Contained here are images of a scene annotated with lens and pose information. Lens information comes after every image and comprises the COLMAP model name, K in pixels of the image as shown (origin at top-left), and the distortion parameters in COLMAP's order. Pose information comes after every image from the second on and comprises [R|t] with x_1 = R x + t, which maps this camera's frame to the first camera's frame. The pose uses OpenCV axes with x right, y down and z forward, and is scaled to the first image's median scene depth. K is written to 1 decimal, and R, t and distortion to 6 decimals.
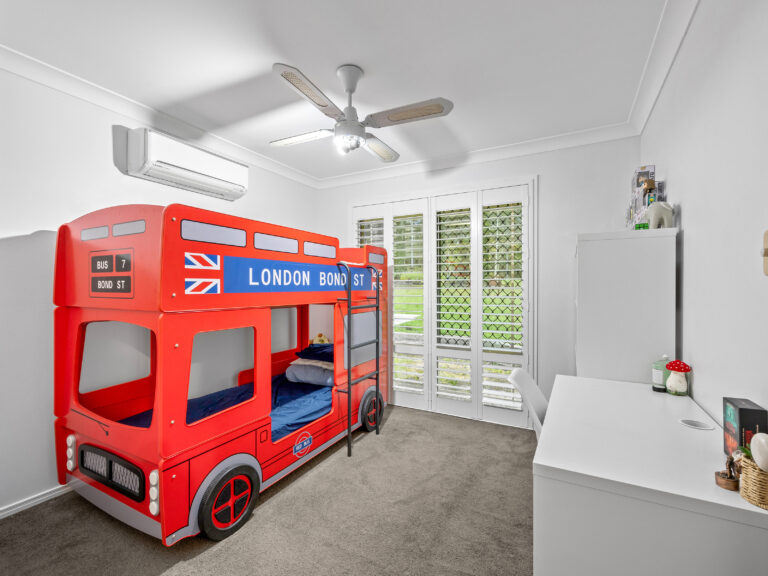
lens RADIAL K [[353.1, 0, 378.3], [0, 353.1, 286.8], [0, 0, 1]] dist [-0.001962, 0.000447]
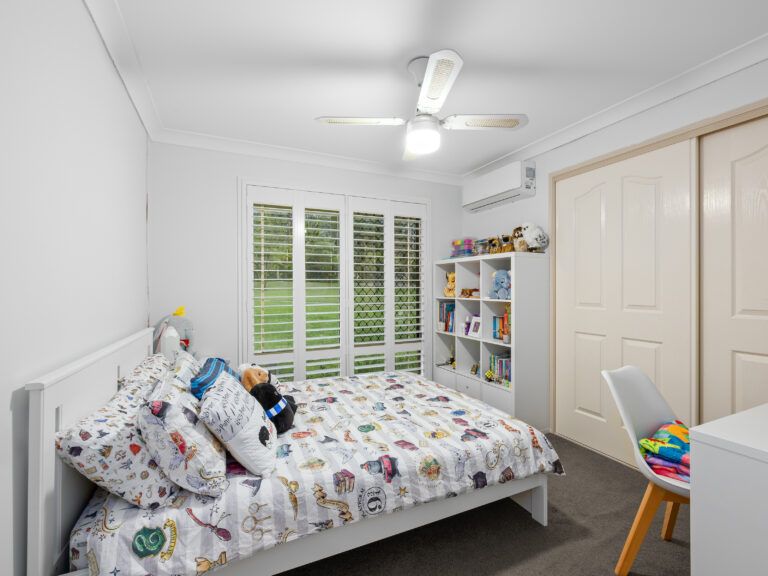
lens RADIAL K [[353.1, 0, 380.4], [0, 353.1, 286.8], [0, 0, 1]] dist [-0.001962, 0.000447]
pose [[0.593569, -0.000202, 0.804783, -0.589618], [0.002283, 0.999996, -0.001433, 0.002347], [-0.804780, 0.002687, 0.593568, 0.335516]]
